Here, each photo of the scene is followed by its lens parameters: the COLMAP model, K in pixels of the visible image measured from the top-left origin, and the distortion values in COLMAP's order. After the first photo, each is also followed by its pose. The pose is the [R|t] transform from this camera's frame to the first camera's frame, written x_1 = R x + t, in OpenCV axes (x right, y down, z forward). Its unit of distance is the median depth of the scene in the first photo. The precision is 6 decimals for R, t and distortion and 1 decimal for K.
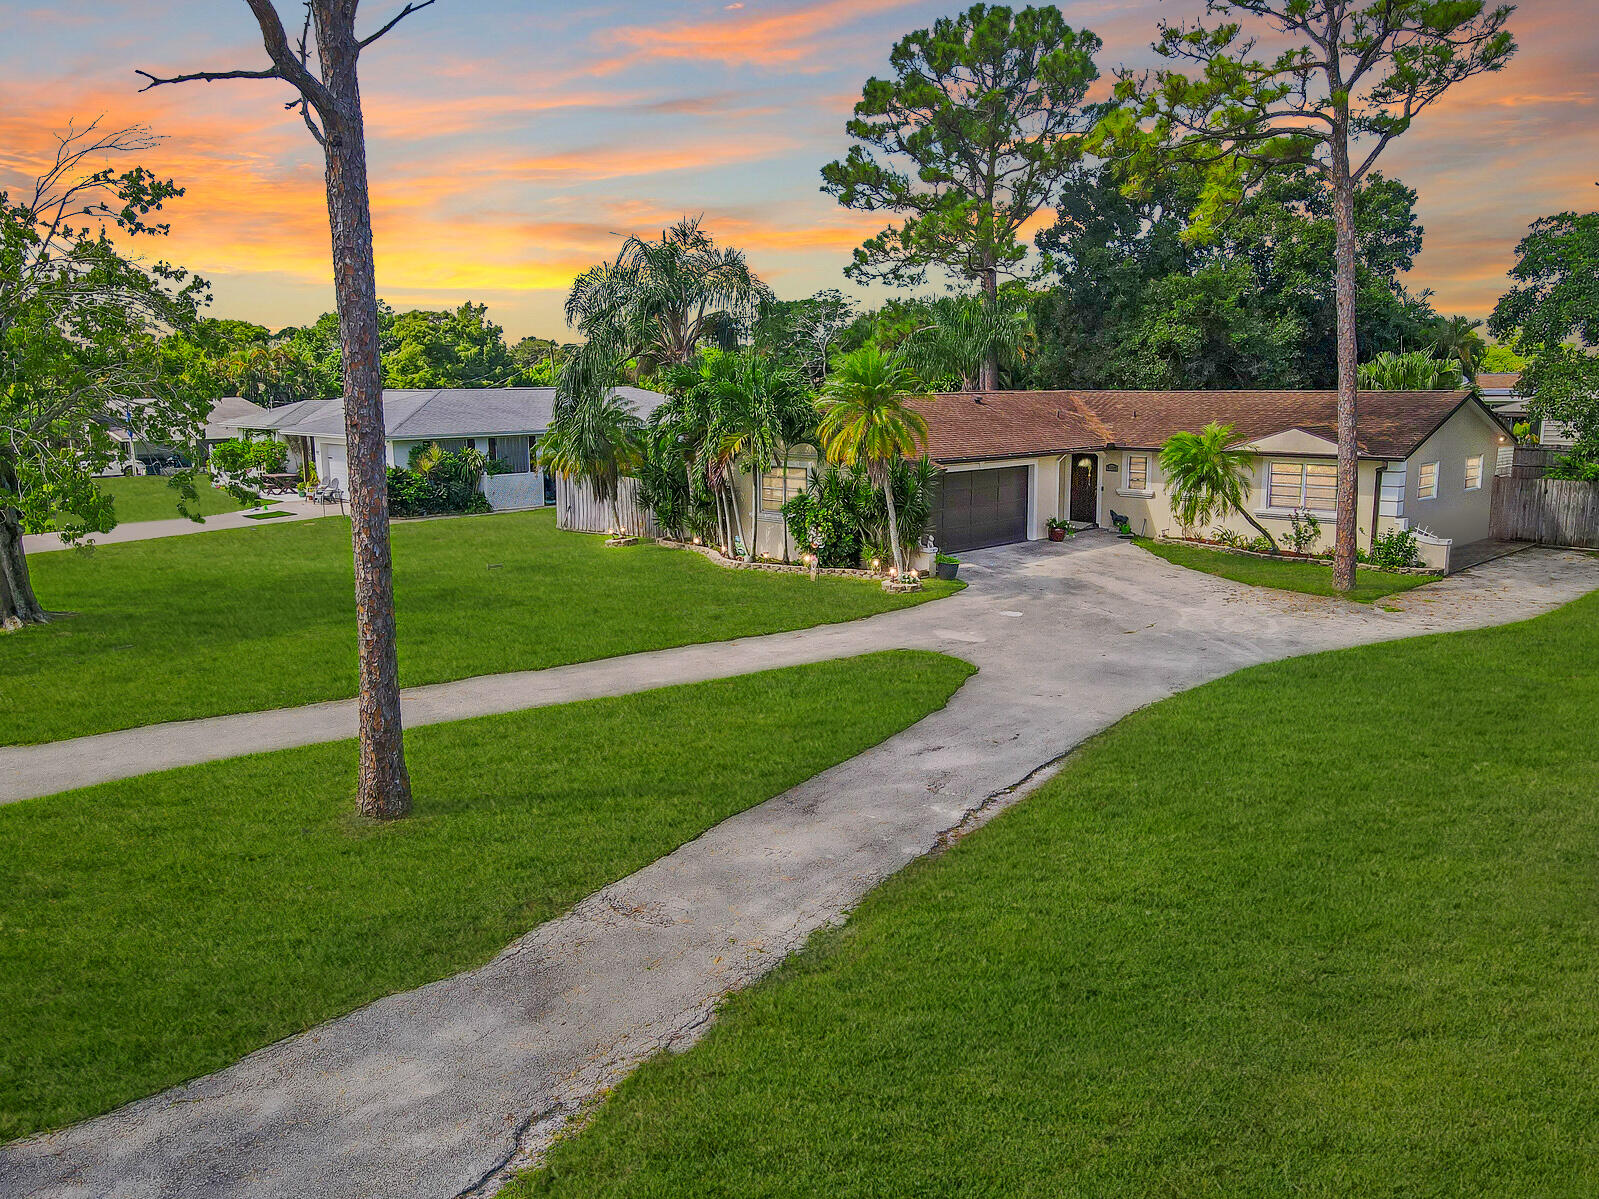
lens RADIAL K [[1151.8, 0, 799.5], [0, 1151.8, 599.5], [0, 0, 1]] dist [0.011207, 0.002659]
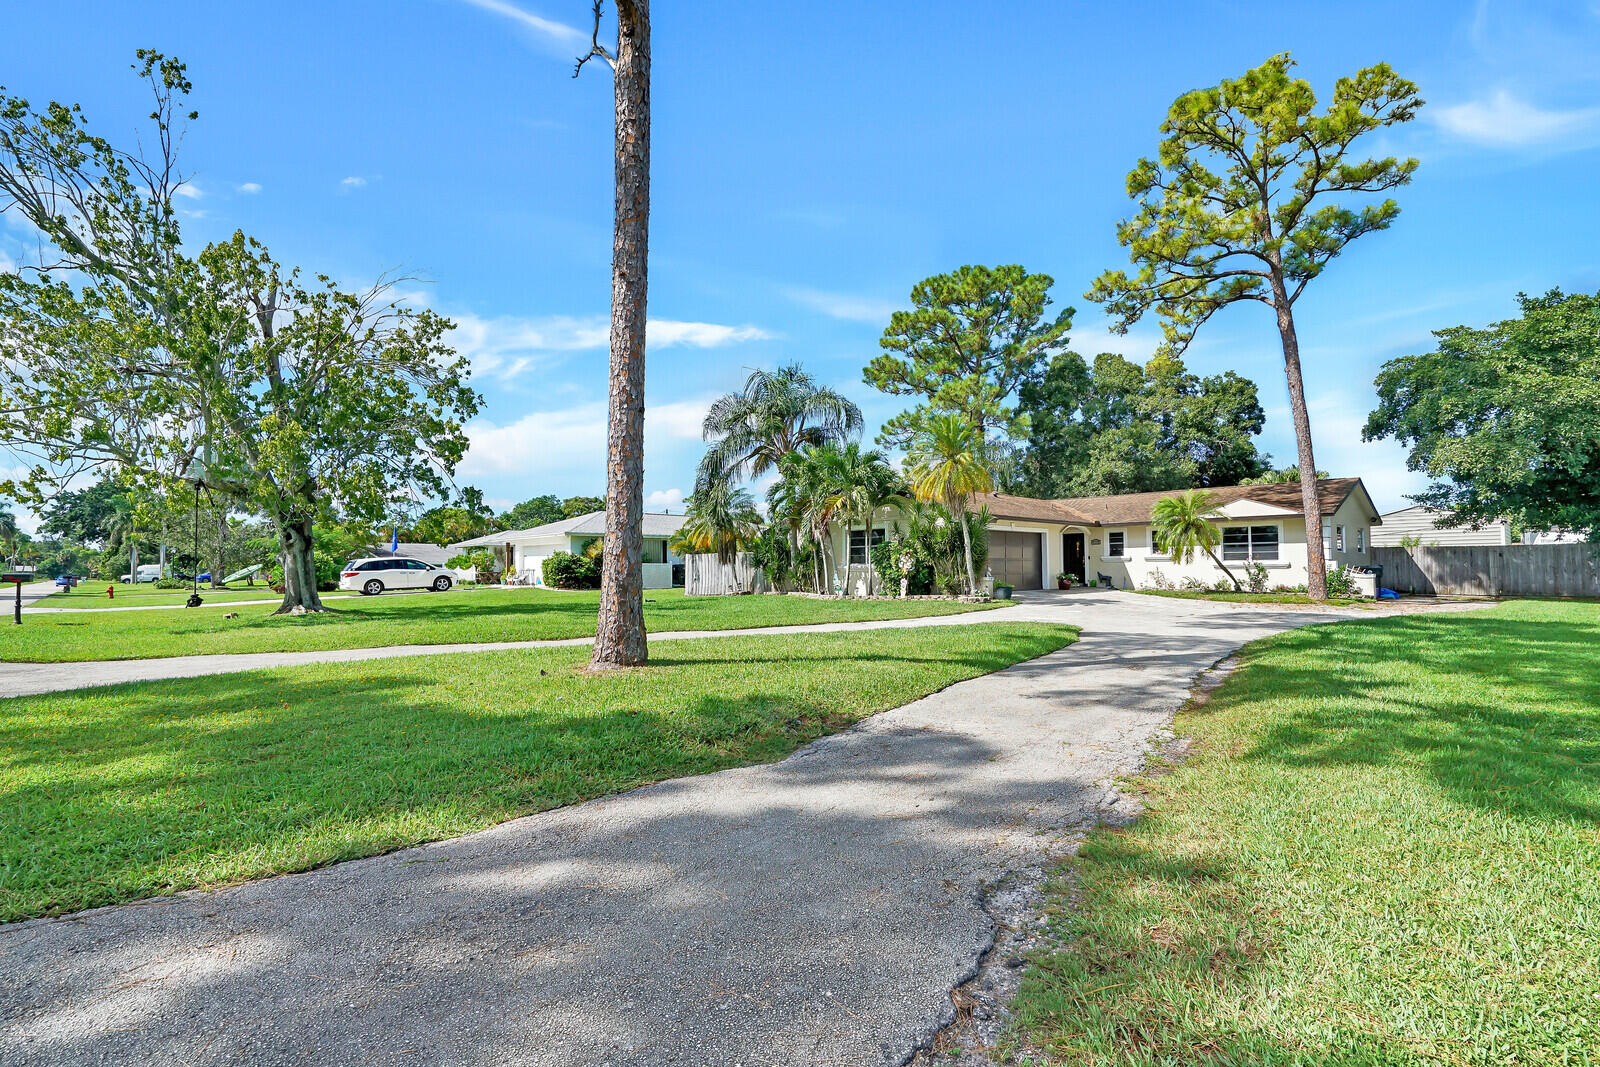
lens RADIAL K [[762.7, 0, 800.0], [0, 762.7, 533.5], [0, 0, 1]] dist [-0.039454, 0.000299]
pose [[0.999693, 0.001570, -0.024725, -0.062865], [-0.006642, 0.978436, -0.206443, 0.069247], [0.023868, 0.206544, 0.978146, 0.113856]]
